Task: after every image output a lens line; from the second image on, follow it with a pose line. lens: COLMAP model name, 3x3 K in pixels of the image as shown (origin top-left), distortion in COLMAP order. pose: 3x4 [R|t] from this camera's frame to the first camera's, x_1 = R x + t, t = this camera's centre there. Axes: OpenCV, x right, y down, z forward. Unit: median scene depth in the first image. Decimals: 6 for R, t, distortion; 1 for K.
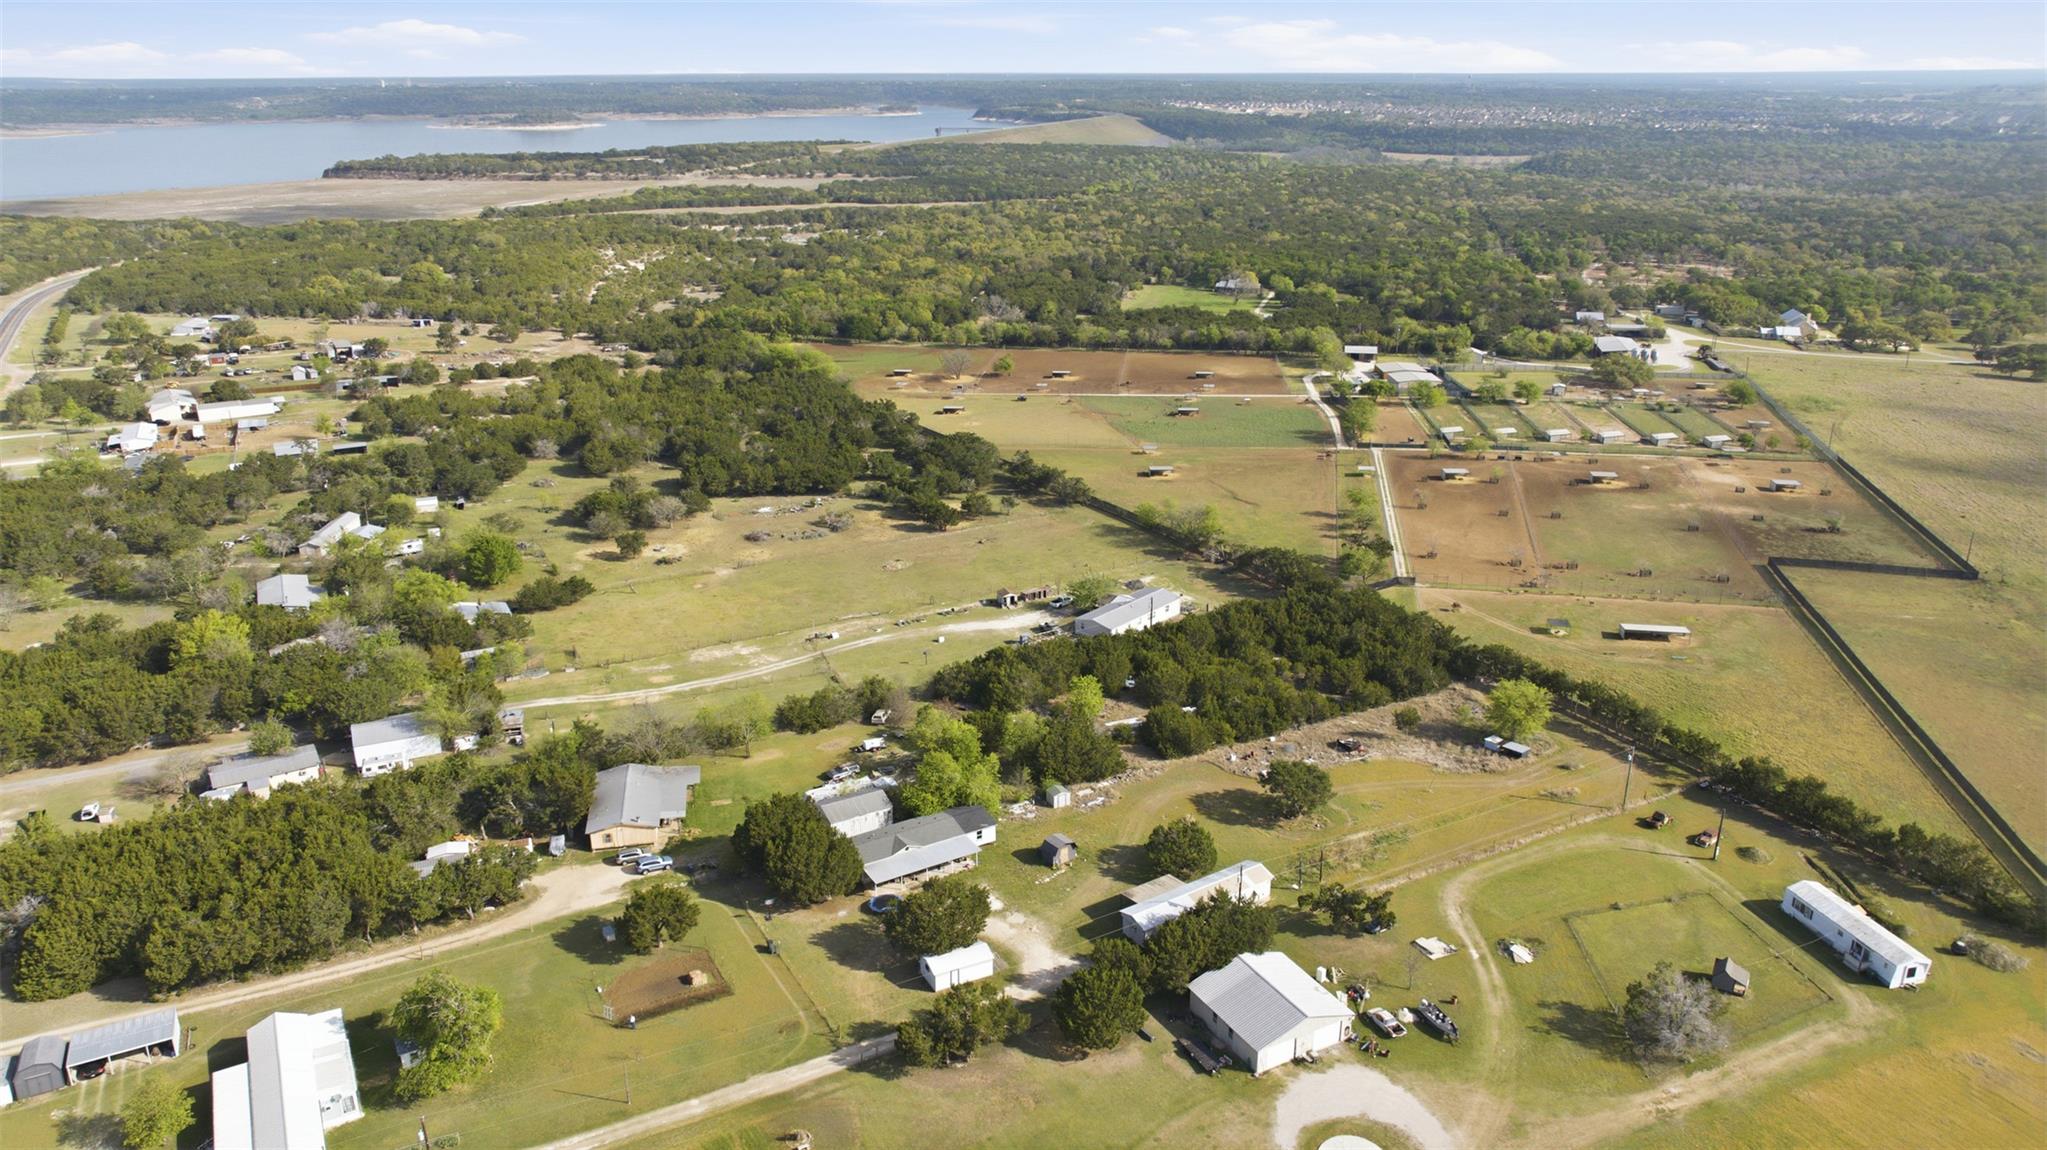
lens RADIAL K [[1434.4, 0, 1030.7], [0, 1434.4, 584.8], [0, 0, 1]] dist [-0.024675, 0.007663]
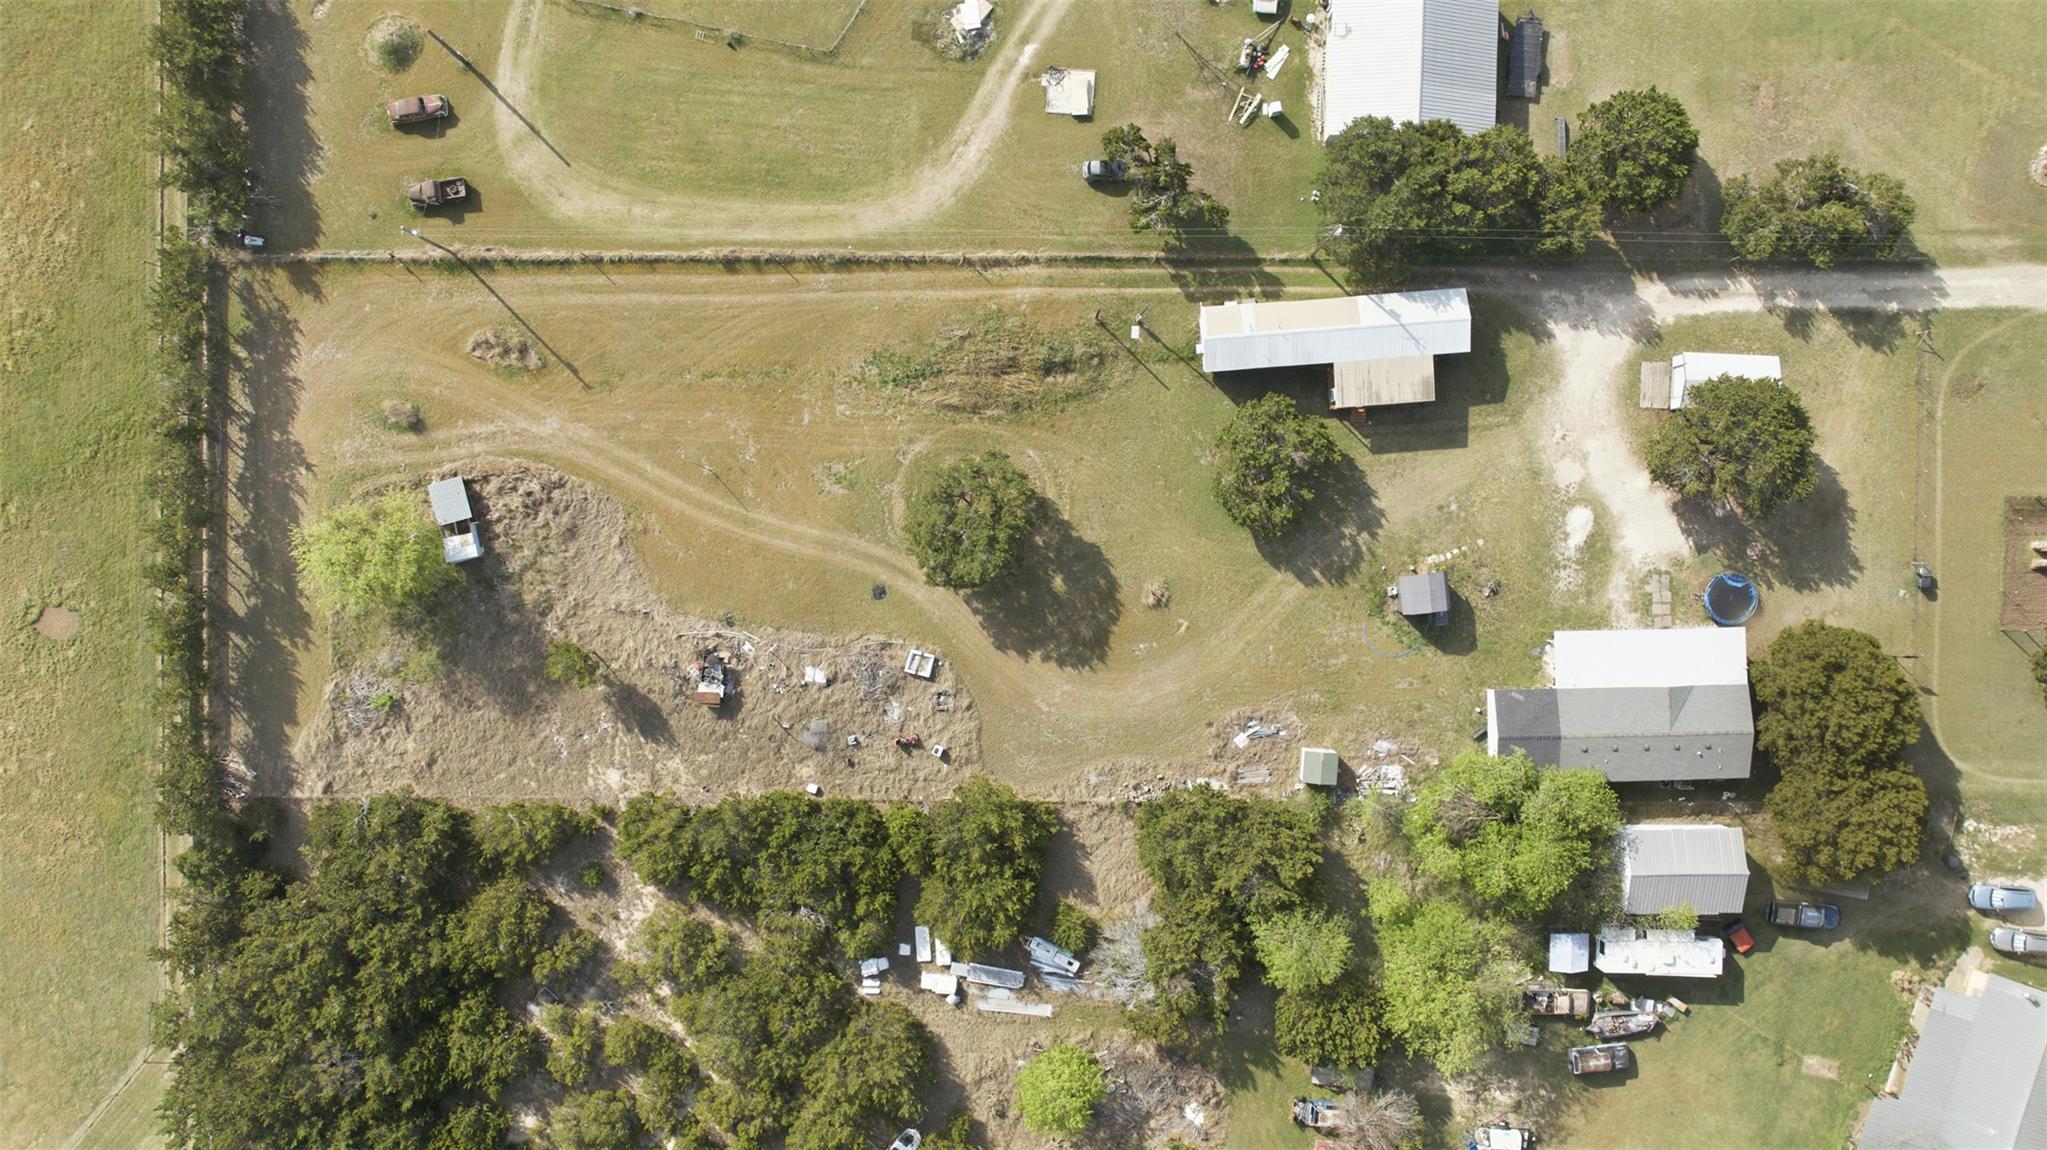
lens RADIAL K [[1434.4, 0, 1030.7], [0, 1434.4, 584.8], [0, 0, 1]] dist [-0.024675, 0.007663]
pose [[-0.866048, -0.499946, -0.003822, 0.116340], [0.168399, -0.298895, 0.939310, -0.283253], [-0.470746, 0.812844, 0.343048, 0.606615]]
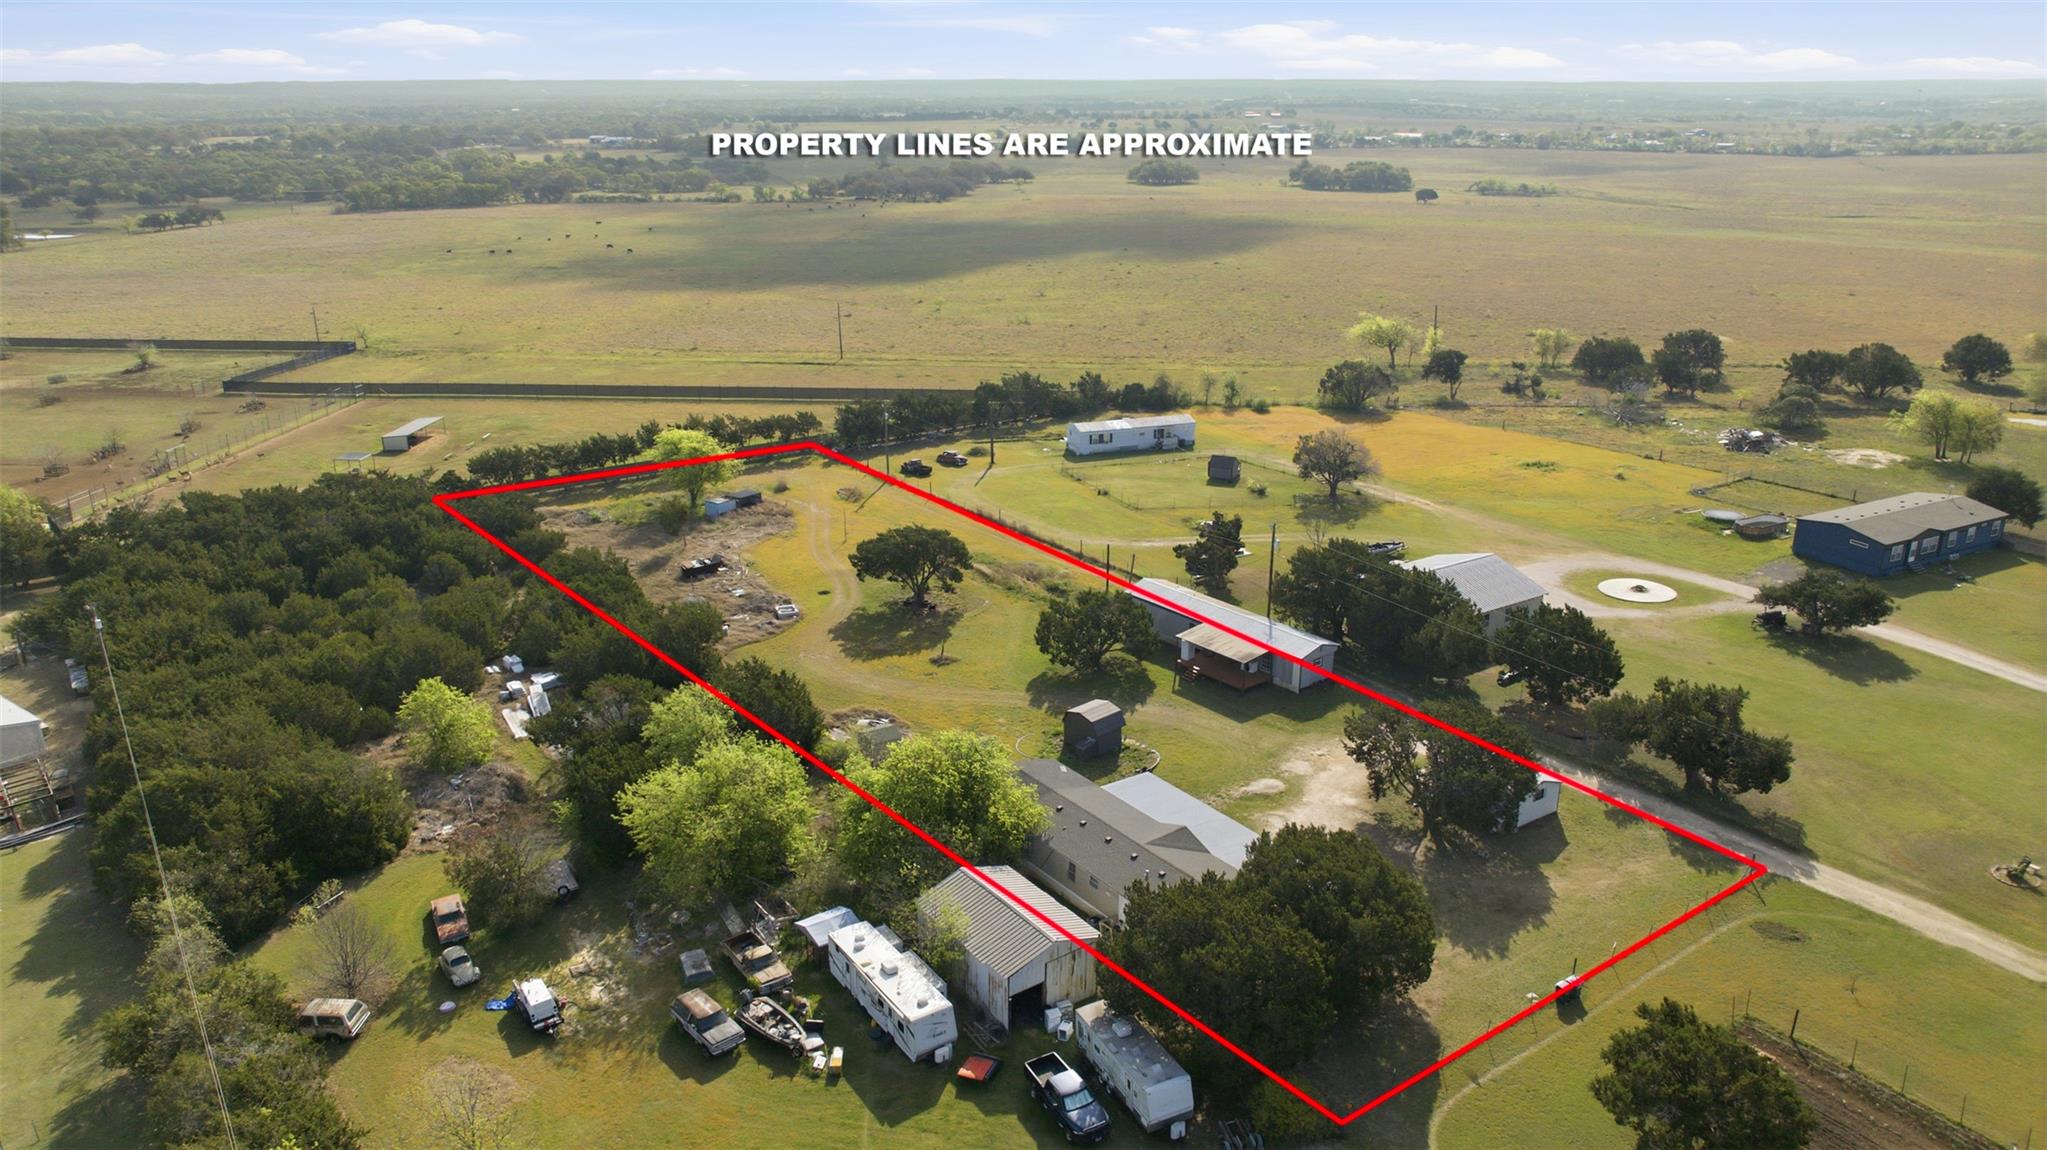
lens RADIAL K [[1434.4, 0, 1030.7], [0, 1434.4, 584.8], [0, 0, 1]] dist [-0.024675, 0.007663]
pose [[-0.096455, -0.333430, 0.937828, -0.345193], [0.336693, 0.875746, 0.345986, -0.049435], [-0.936661, 0.349132, 0.027794, 0.689482]]
